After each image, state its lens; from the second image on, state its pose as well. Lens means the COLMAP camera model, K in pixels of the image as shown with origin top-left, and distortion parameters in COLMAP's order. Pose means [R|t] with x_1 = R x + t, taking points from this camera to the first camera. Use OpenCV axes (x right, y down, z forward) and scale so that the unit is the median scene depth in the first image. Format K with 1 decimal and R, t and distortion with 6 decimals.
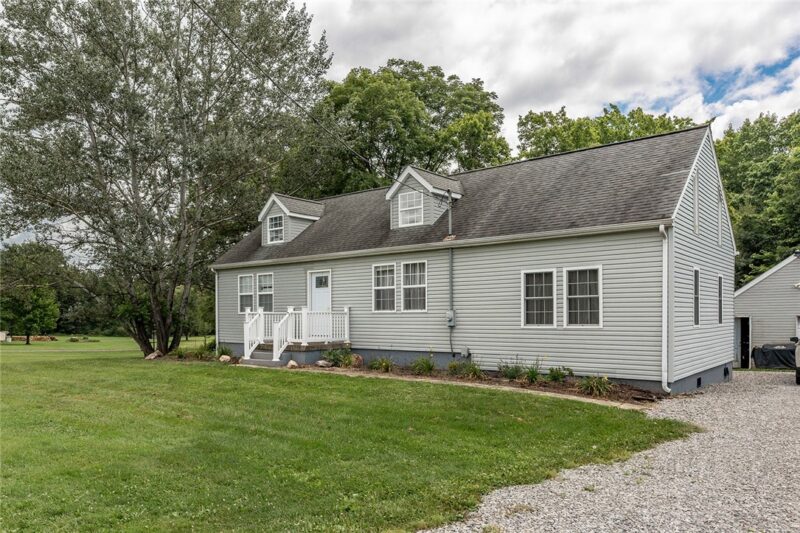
lens RADIAL K [[574.5, 0, 397.7], [0, 574.5, 273.1], [0, 0, 1]] dist [0.008522, 0.000082]
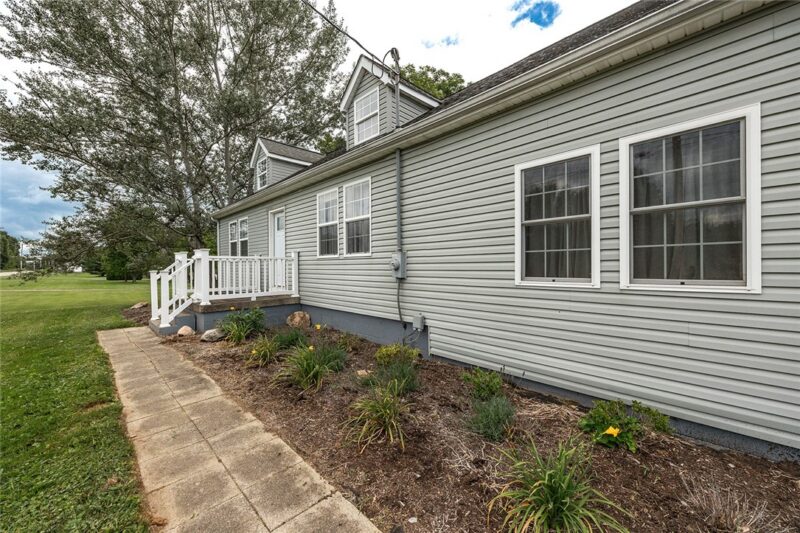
lens RADIAL K [[298.6, 0, 429.5], [0, 298.6, 257.0], [0, 0, 1]] dist [0.002914, 0.000258]
pose [[0.994994, -0.011397, -0.099286, 0.167725], [0.017054, 0.998267, 0.056315, 0.056588], [0.098472, -0.057726, 0.993464, 0.741880]]
